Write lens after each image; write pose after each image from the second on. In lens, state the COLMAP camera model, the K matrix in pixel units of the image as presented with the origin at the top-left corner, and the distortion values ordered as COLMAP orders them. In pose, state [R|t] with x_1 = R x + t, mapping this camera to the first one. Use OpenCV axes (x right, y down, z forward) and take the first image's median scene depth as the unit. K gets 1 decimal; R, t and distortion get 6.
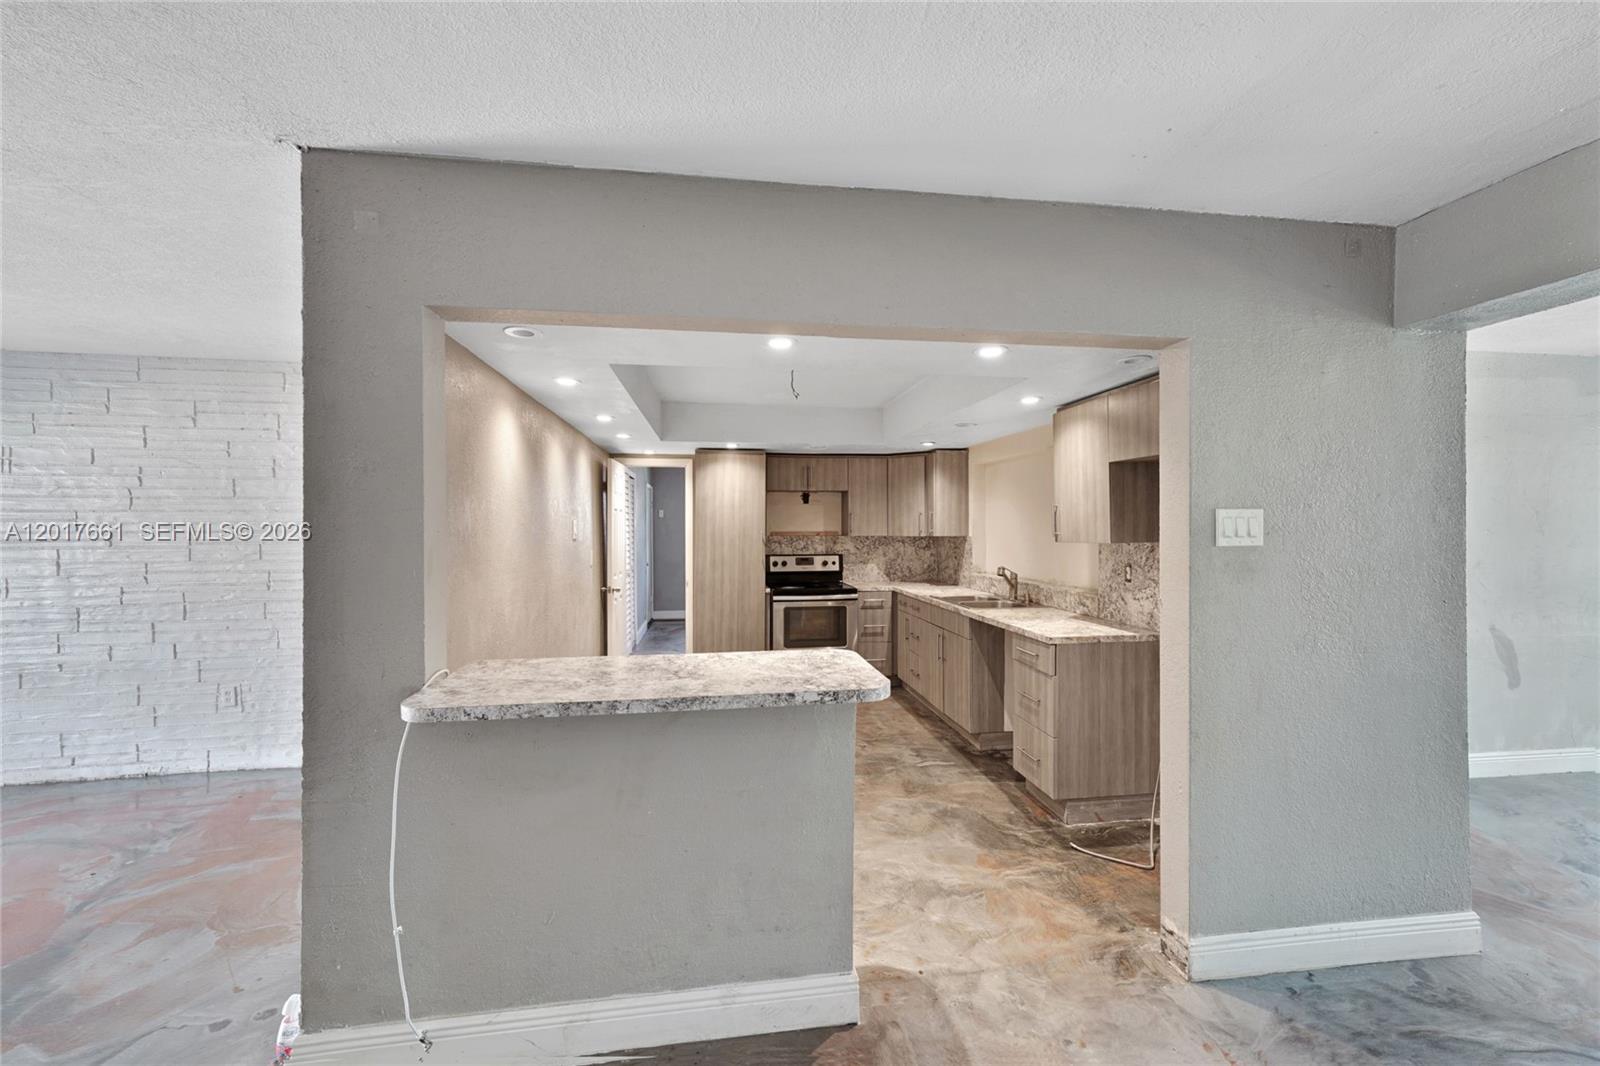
lens RADIAL K [[632.7, 0, 793.8], [0, 632.7, 533.6], [0, 0, 1]] dist [0.014227, 0.000022]
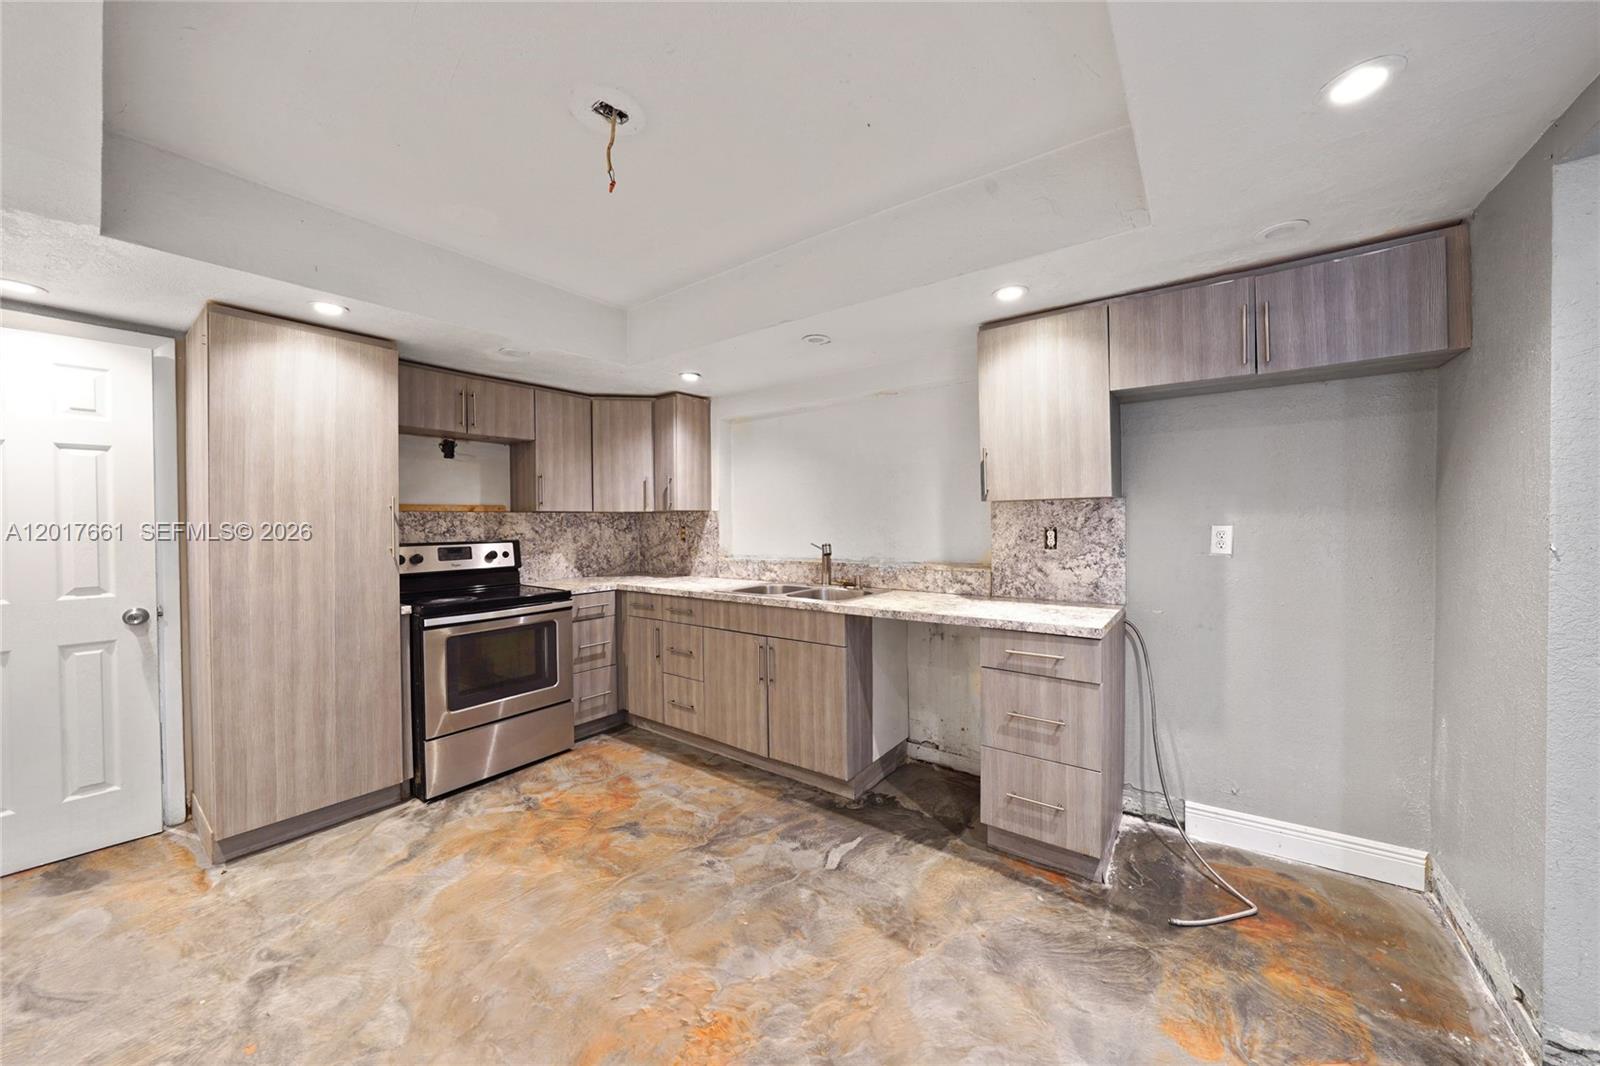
lens RADIAL K [[556.9, 0, 796.2], [0, 556.9, 529.6], [0, 0, 1]] dist [-0.019308, 0.003569]
pose [[0.699455, -0.012663, 0.714564, -0.174323], [0.014951, 0.999883, 0.003084, 0.033329], [-0.714520, 0.008526, 0.699563, 0.555327]]
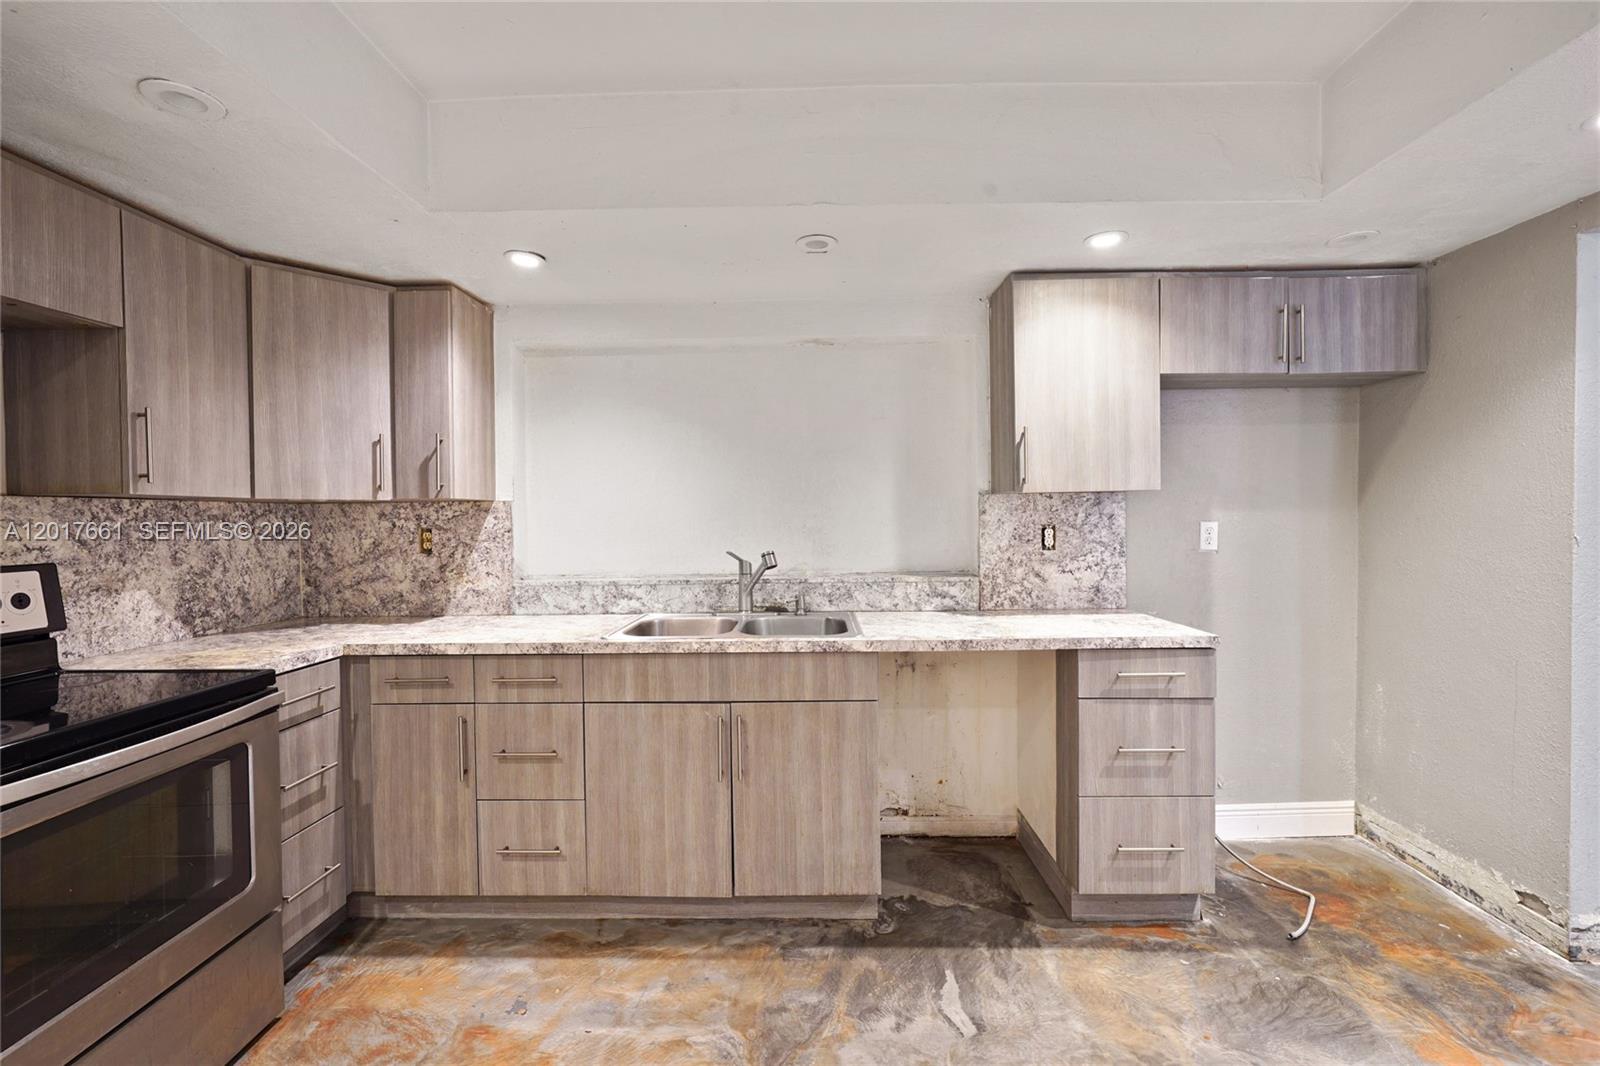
lens RADIAL K [[687.6, 0, 794.2], [0, 687.6, 529.2], [0, 0, 1]] dist [-0.006202, 0.003298]
pose [[0.151882, -0.013799, 0.988302, -0.217987], [0.020886, 0.999724, 0.010748, 0.029413], [-0.988178, 0.019009, 0.152128, 0.889330]]
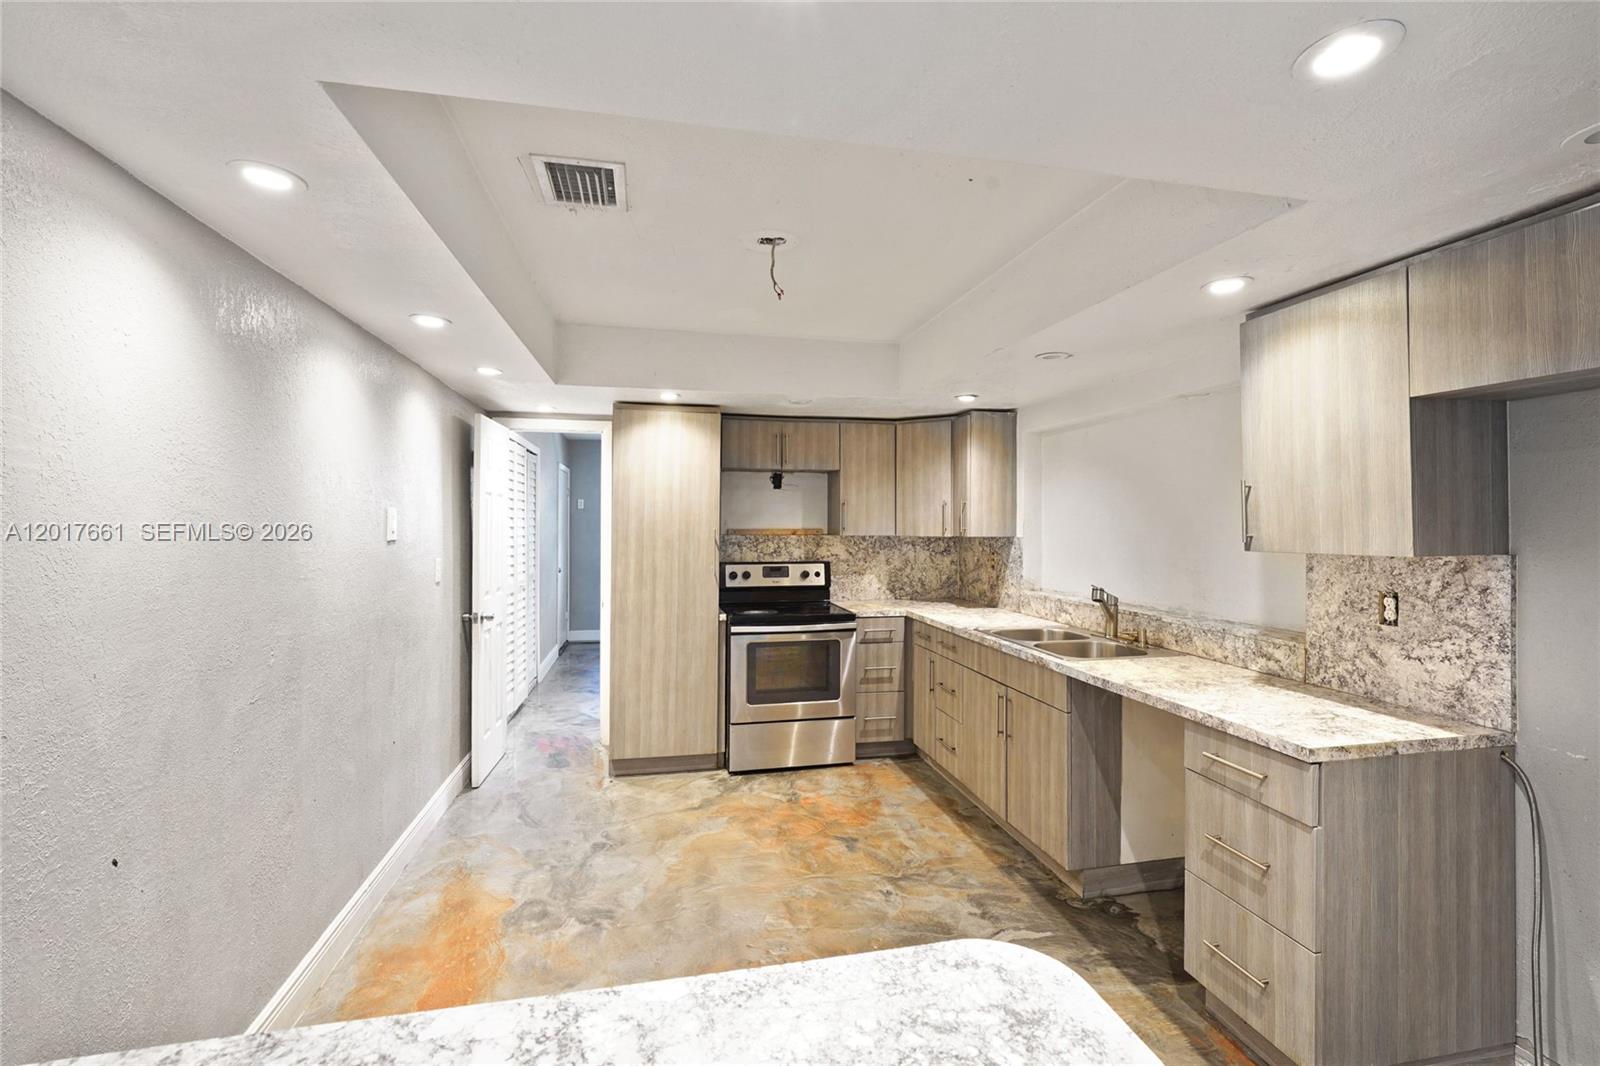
lens RADIAL K [[687.6, 0, 794.1], [0, 687.6, 521.1], [0, 0, 1]] dist [-0.006202, 0.003298]
pose [[0.997377, 0.006064, 0.072123, -0.023248], [-0.005156, 0.999905, -0.012767, -0.002606], [-0.072193, 0.012362, 0.997314, 0.338621]]
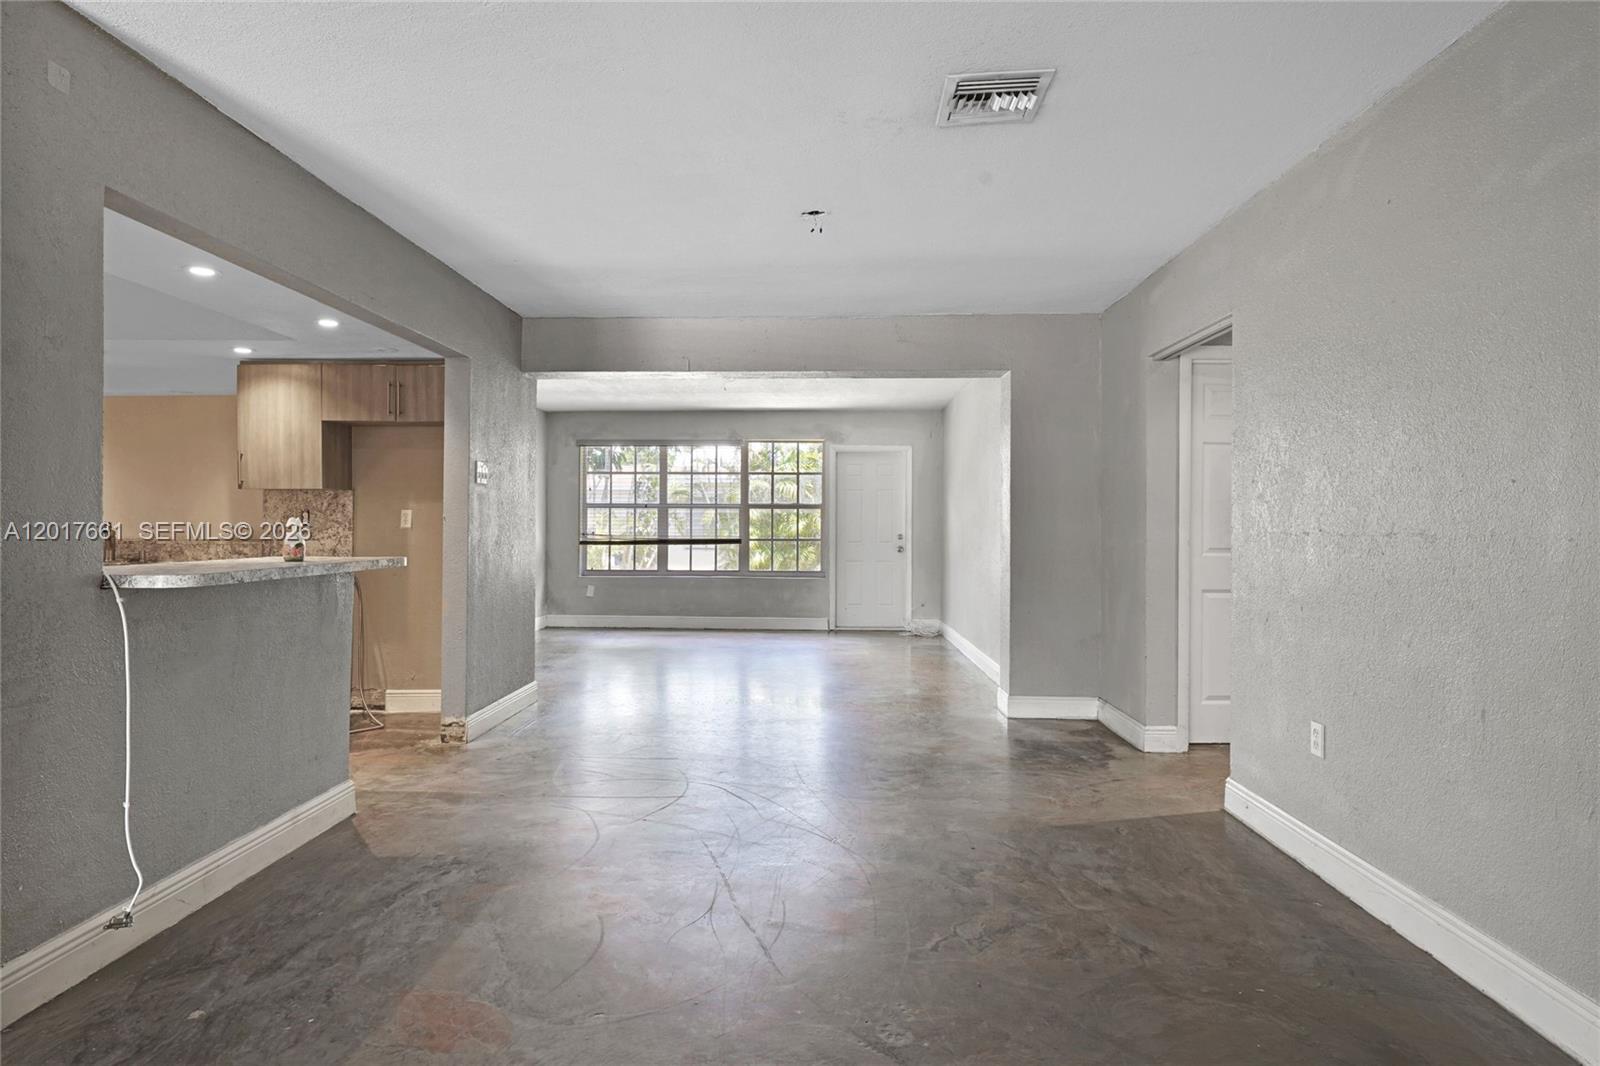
lens RADIAL K [[852.4, 0, 815.0], [0, 852.4, 520.6], [0, 0, 1]] dist [0.002724, -0.002002]
pose [[0.151807, 0.011326, 0.988345, -0.650306], [0.003363, 0.999923, -0.011975, 0.067579], [-0.988404, 0.005142, 0.151758, -0.107286]]
